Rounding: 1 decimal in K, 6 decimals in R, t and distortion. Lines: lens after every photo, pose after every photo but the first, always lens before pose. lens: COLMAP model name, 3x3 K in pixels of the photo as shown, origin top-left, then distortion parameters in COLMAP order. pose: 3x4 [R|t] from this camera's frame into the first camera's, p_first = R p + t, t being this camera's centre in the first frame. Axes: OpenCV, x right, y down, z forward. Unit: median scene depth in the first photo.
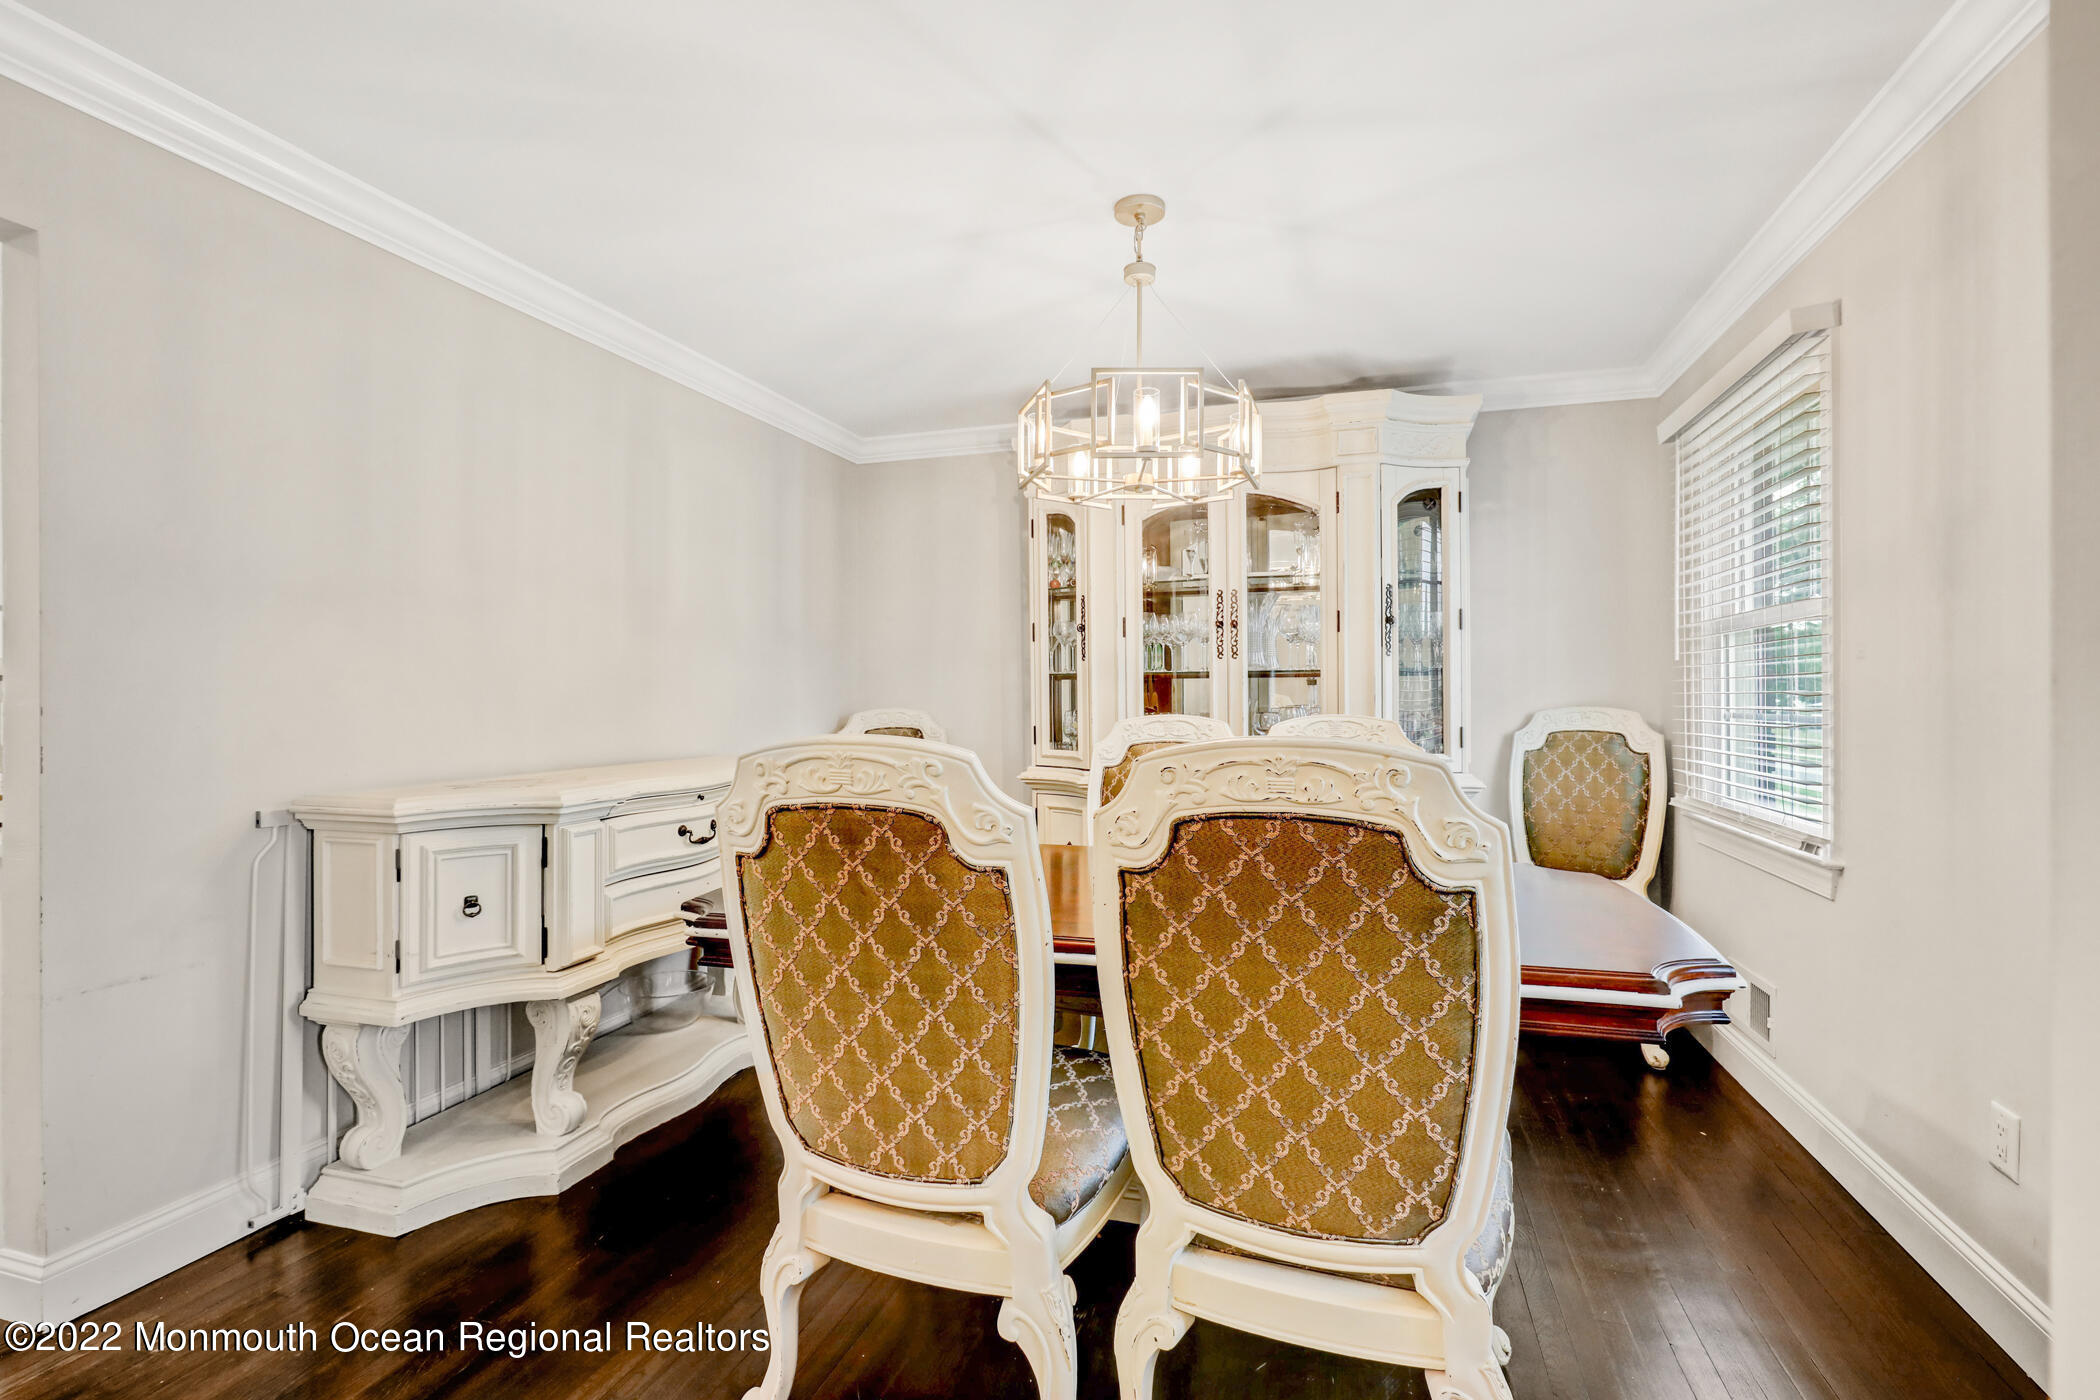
lens RADIAL K [[957.7, 0, 1043.9], [0, 957.7, 697.5], [0, 0, 1]] dist [-0.001752, -0.000177]
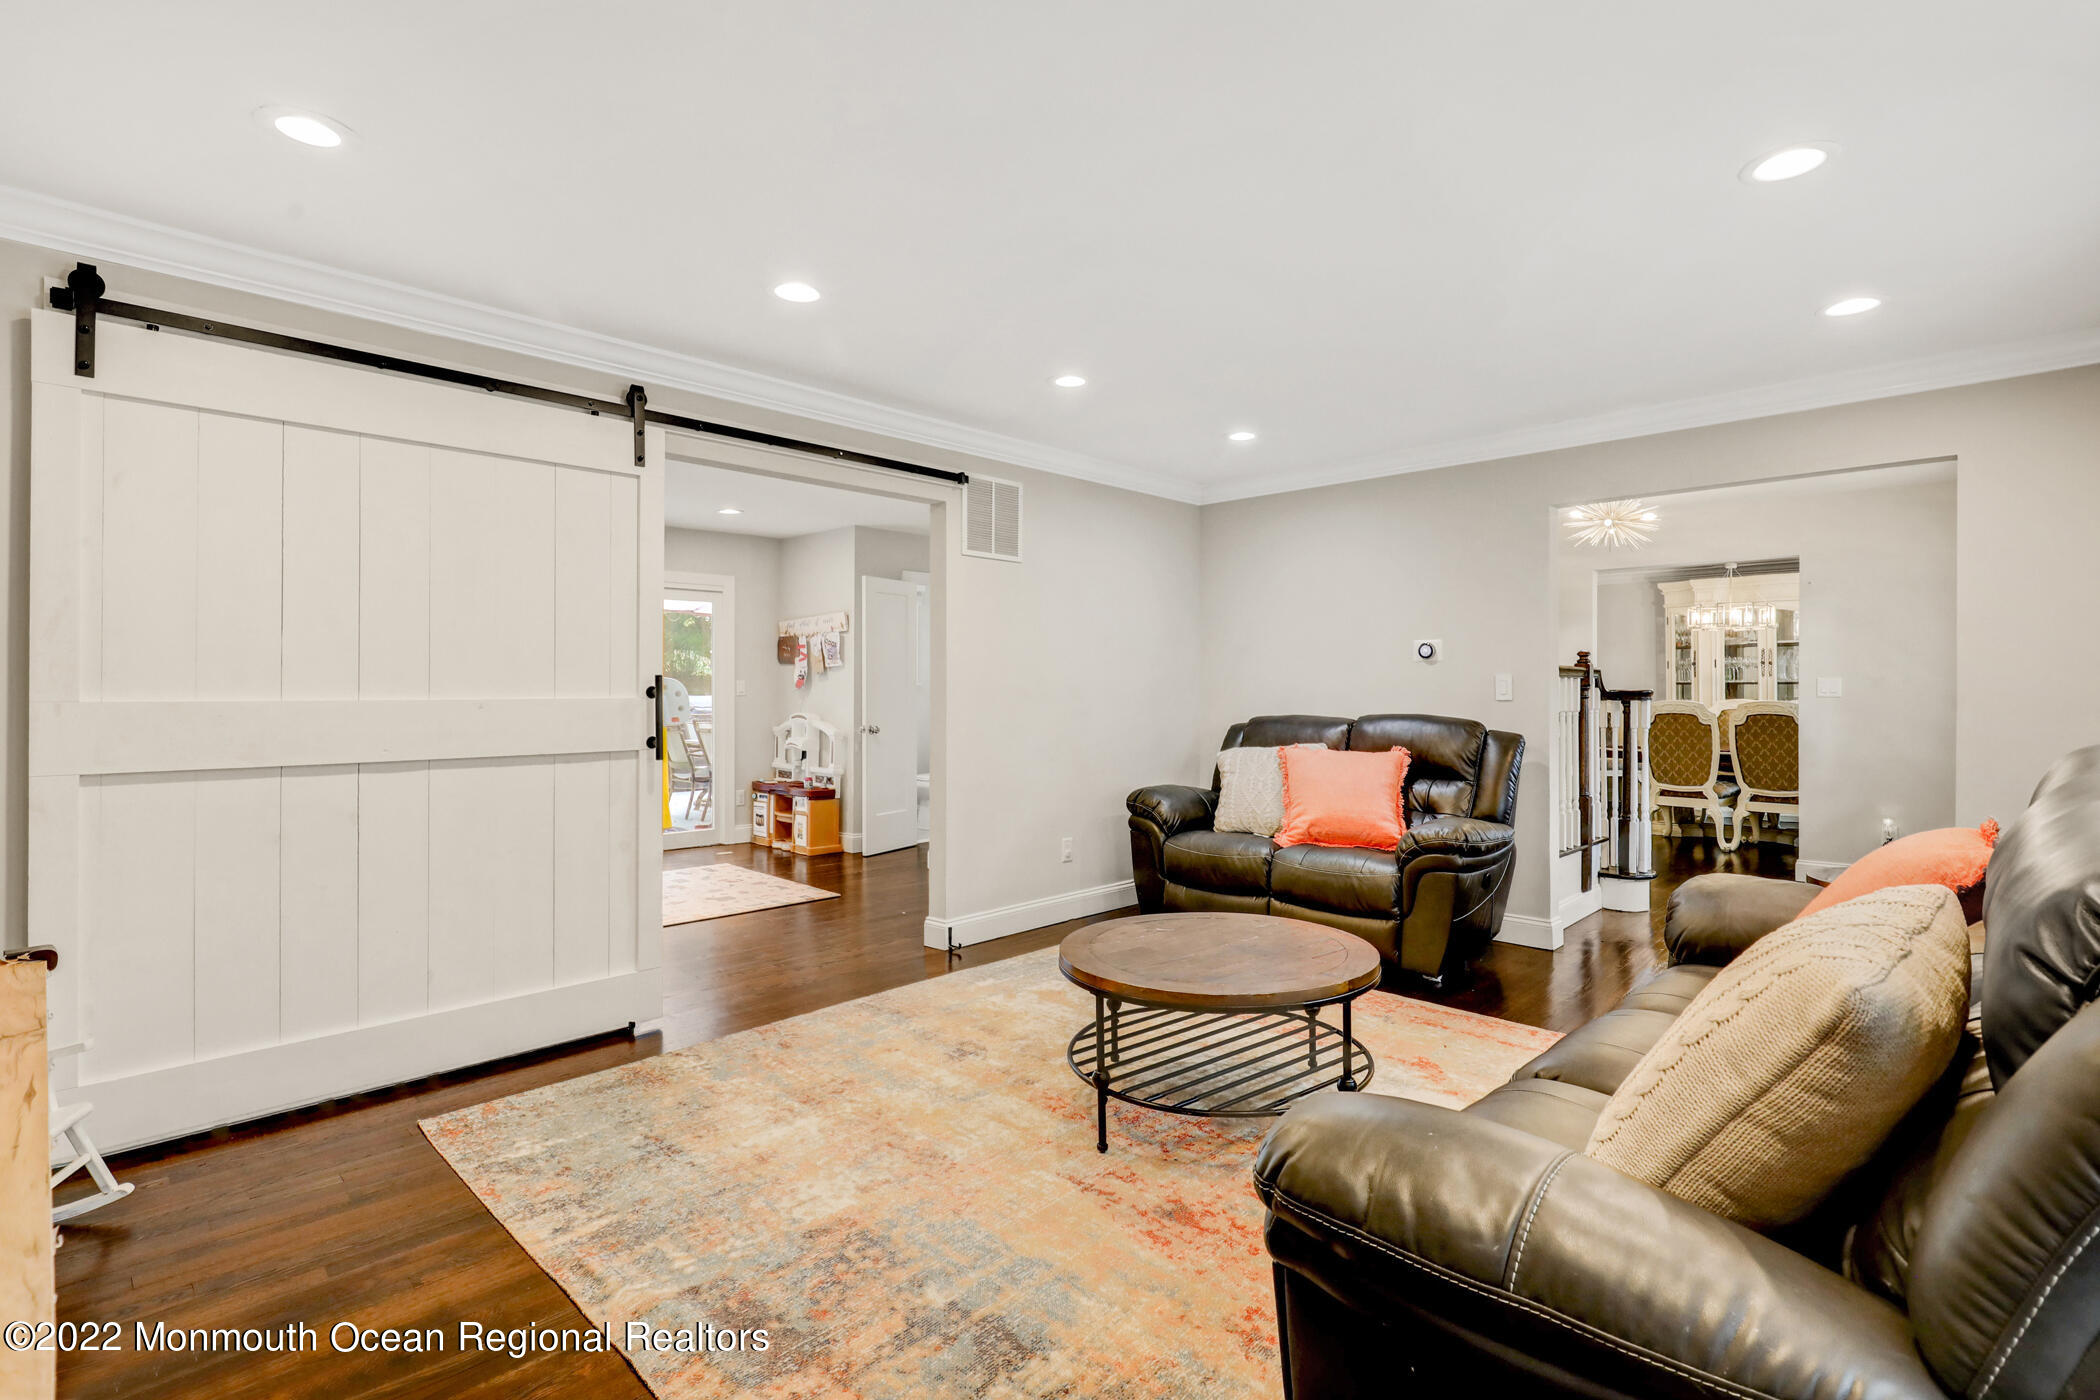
lens RADIAL K [[994.4, 0, 1050.0], [0, 994.4, 700.0], [0, 0, 1]] dist [-0.003413, -0.000455]
pose [[0.897861, 0.003856, -0.440262, -0.621509], [0.001986, 0.999916, 0.012808, -0.029921], [0.440275, -0.012374, 0.897778, -3.848073]]
